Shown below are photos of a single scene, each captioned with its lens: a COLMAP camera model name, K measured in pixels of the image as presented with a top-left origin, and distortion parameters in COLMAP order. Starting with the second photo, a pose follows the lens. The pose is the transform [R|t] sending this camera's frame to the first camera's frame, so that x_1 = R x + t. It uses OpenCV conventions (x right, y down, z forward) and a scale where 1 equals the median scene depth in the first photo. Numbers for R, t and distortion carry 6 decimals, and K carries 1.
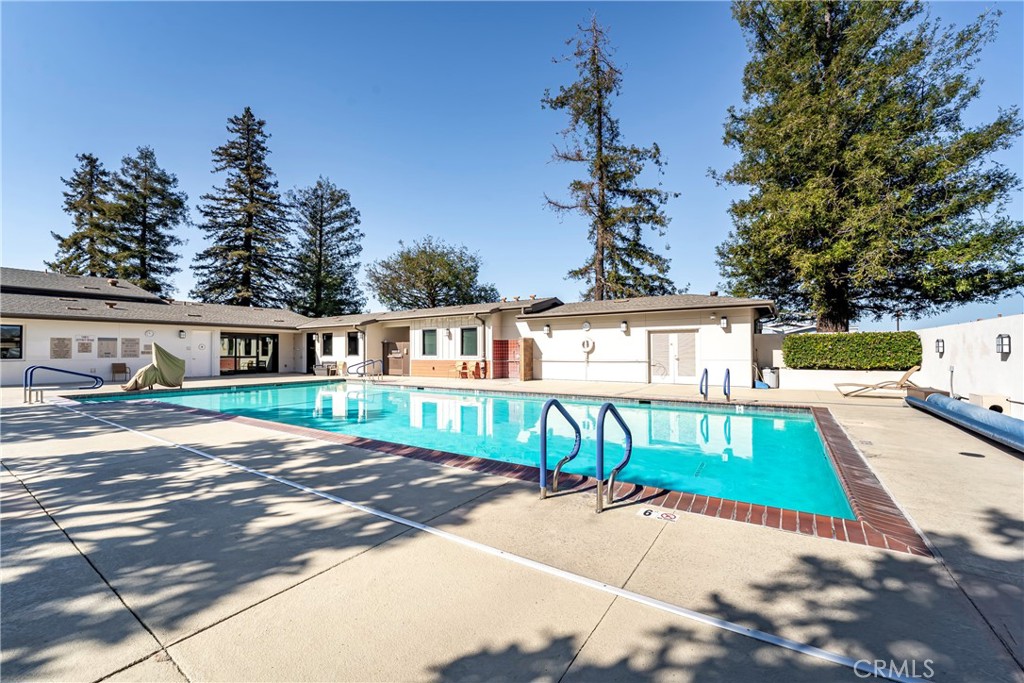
lens RADIAL K [[414.0, 0, 509.6], [0, 414.0, 346.0], [0, 0, 1]] dist [-0.003085, -0.000290]
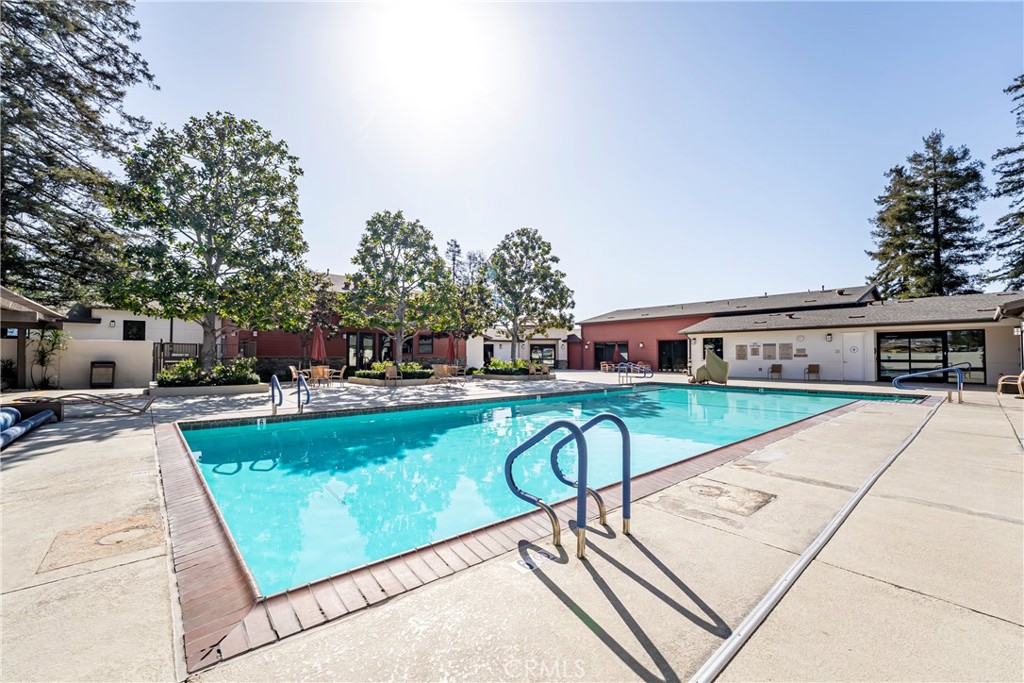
lens RADIAL K [[414.0, 0, 509.9], [0, 414.0, 346.3], [0, 0, 1]] dist [-0.003085, -0.000290]
pose [[-0.242754, -0.017735, -0.969926, 0.416544], [0.017267, 0.999595, -0.022599, 0.002495], [0.969934, -0.022234, -0.242349, 0.511505]]
